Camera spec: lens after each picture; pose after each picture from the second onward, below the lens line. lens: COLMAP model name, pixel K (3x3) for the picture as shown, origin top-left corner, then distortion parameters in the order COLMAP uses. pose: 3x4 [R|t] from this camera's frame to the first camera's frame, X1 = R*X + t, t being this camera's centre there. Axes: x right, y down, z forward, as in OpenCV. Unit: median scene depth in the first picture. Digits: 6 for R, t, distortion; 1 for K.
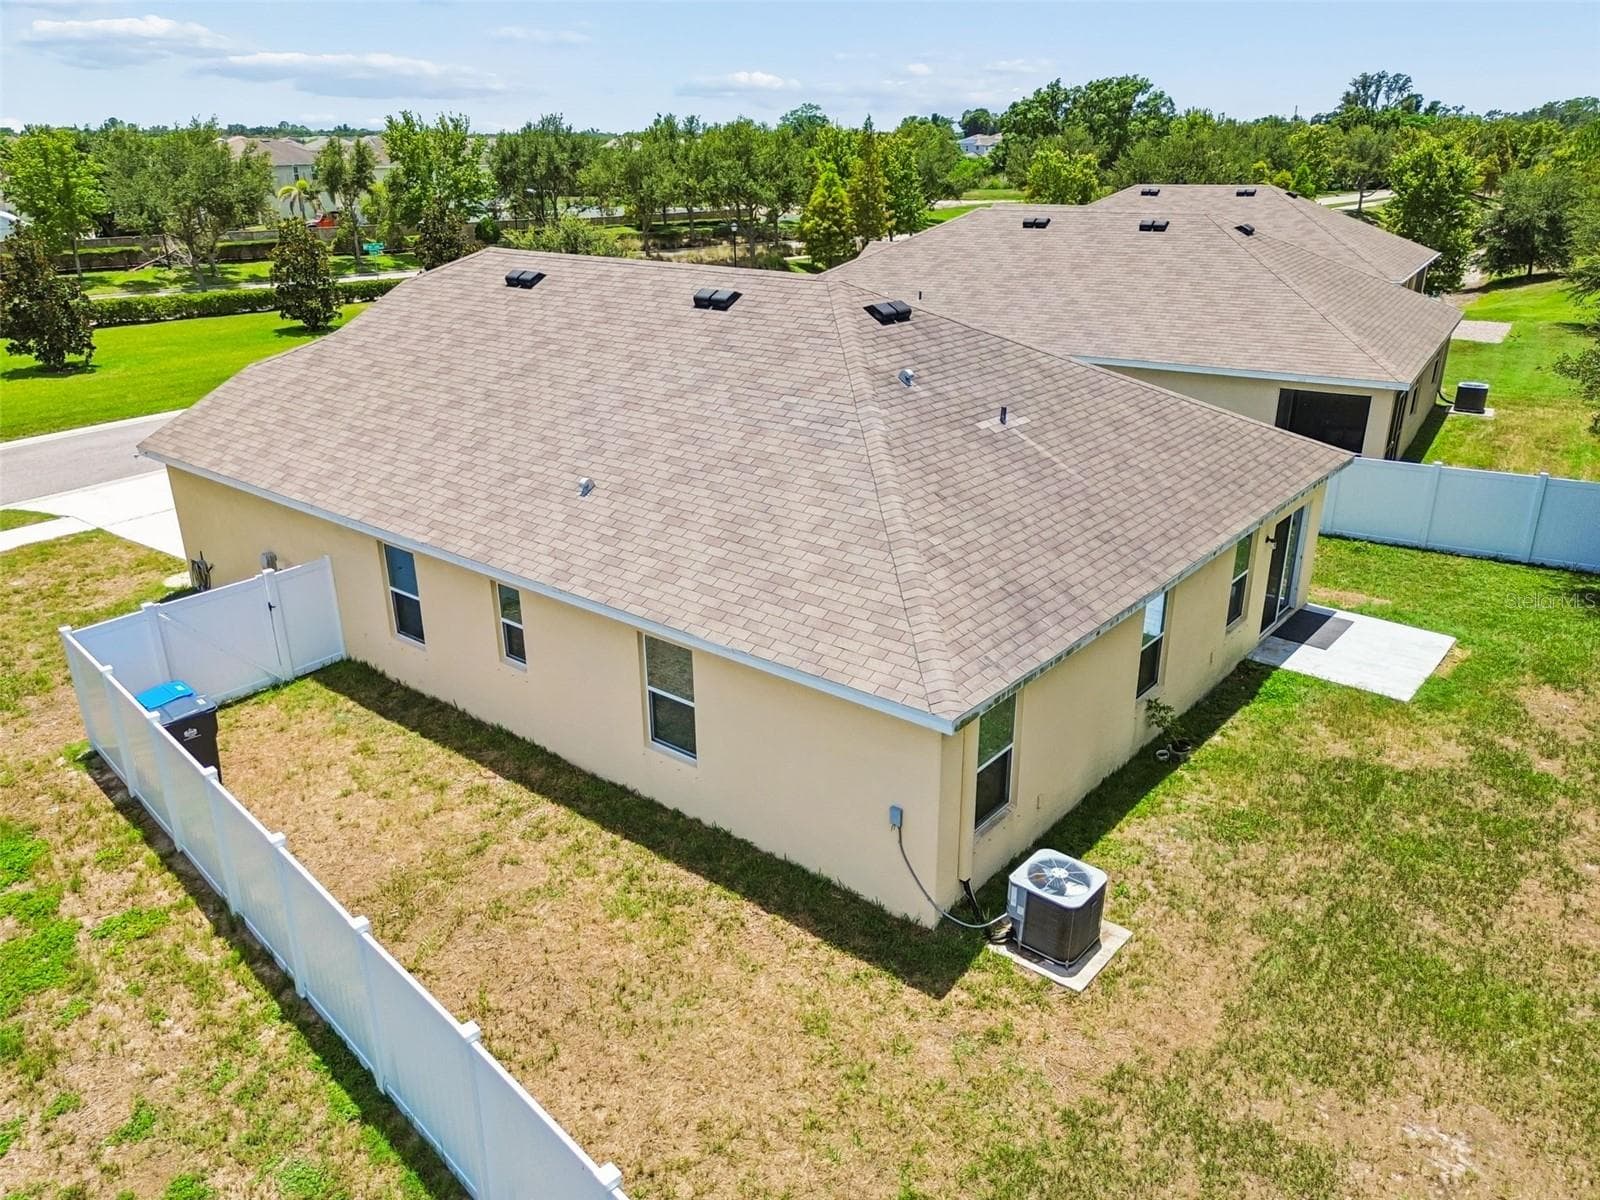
lens RADIAL K [[1184.3, 0, 785.6], [0, 1184.3, 596.1], [0, 0, 1]] dist [0.065147, -0.060983]
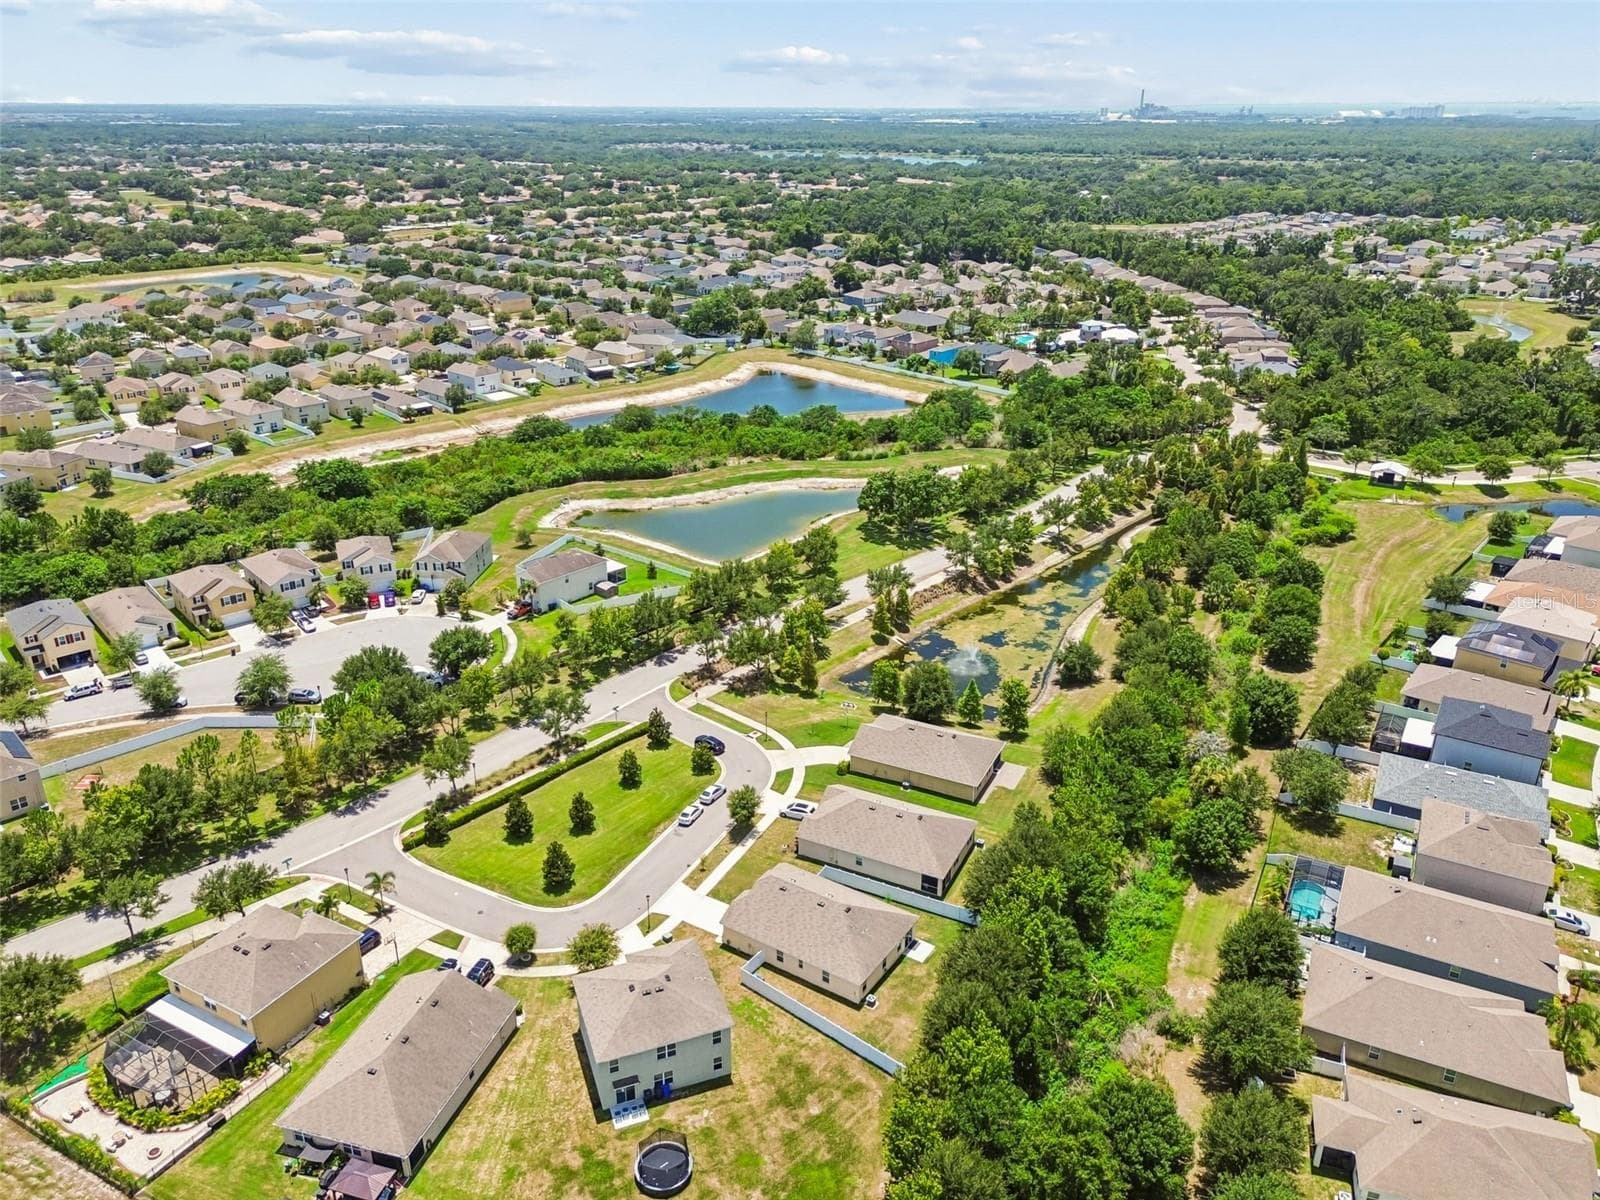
lens RADIAL K [[1148.9, 0, 800.0], [0, 1148.9, 600.0], [0, 0, 1]] dist [0.123370, -0.127345]
pose [[0.993370, -0.030855, 0.110743, -0.867384], [0.029625, 0.999480, 0.012730, -2.106744], [-0.111078, -0.009365, 0.993768, -5.577734]]
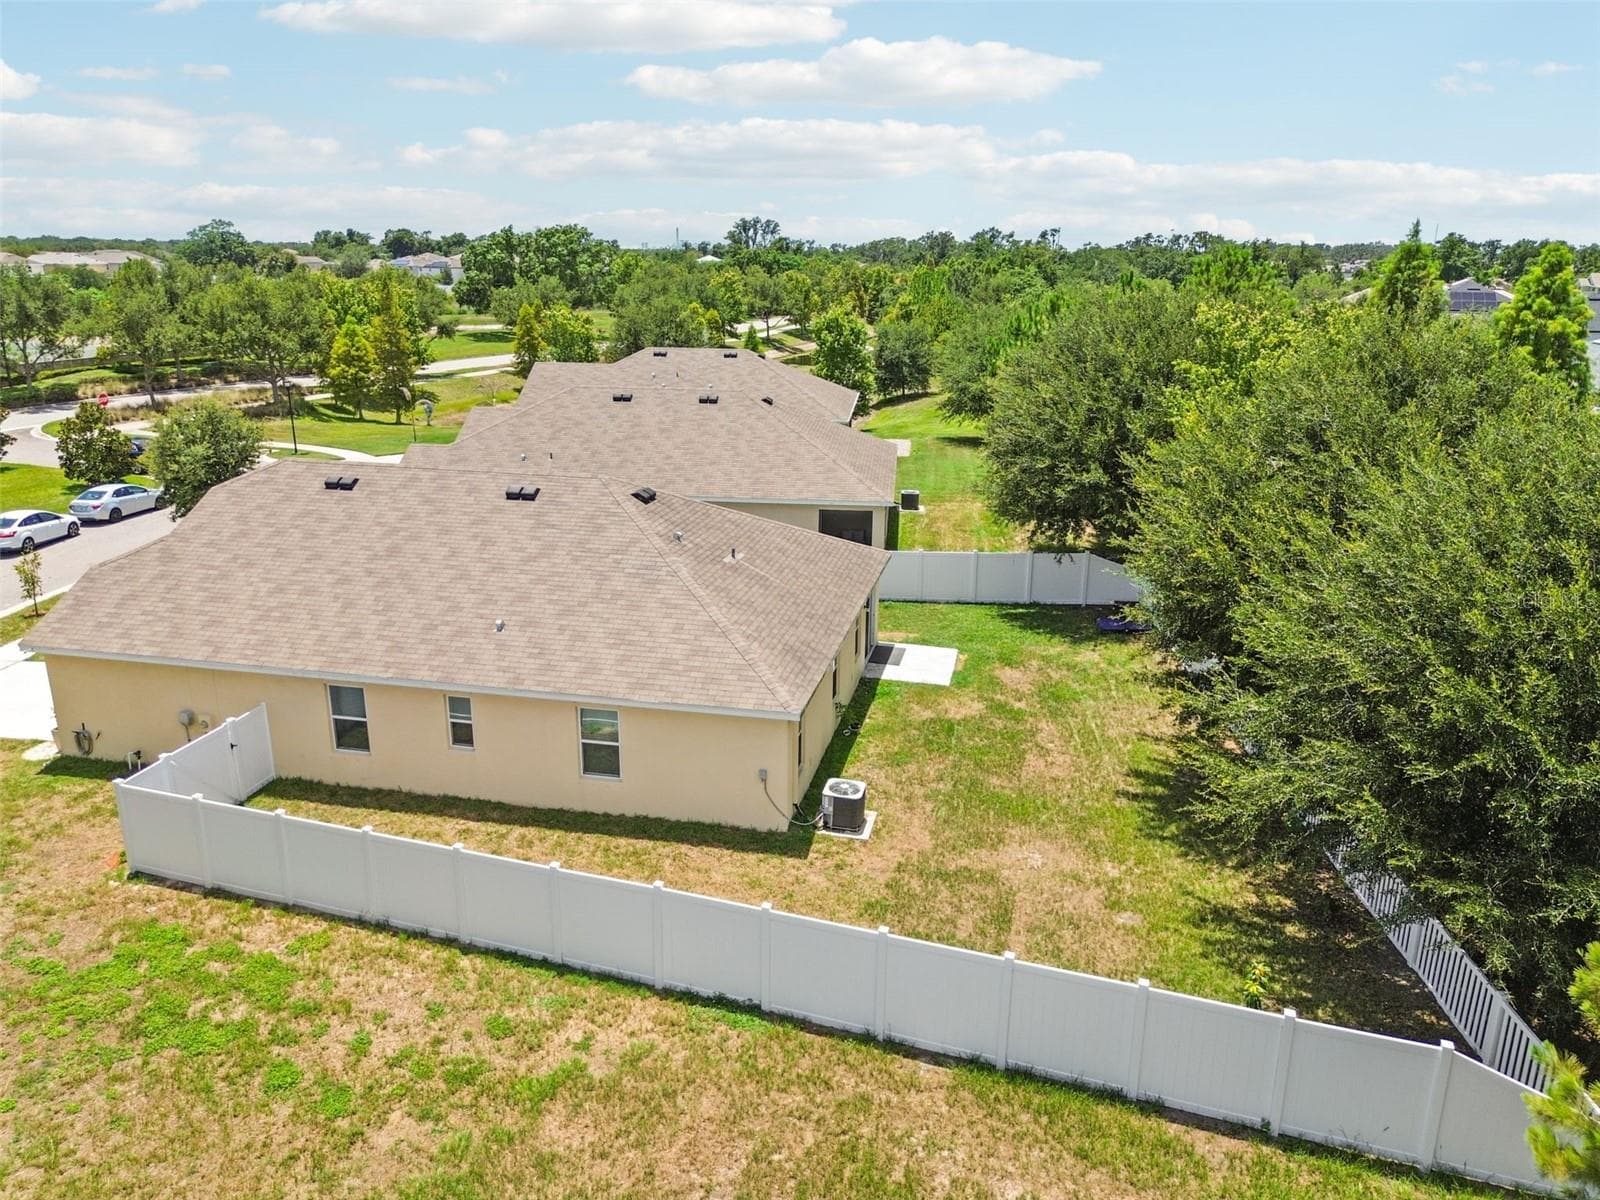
lens RADIAL K [[1148.9, 0, 800.0], [0, 1148.9, 600.0], [0, 0, 1]] dist [0.123370, -0.127345]
pose [[0.889969, -0.118365, 0.440392, -0.427533], [0.151596, 0.987595, -0.040915, -0.002871], [-0.430086, 0.103175, 0.896873, -0.474091]]
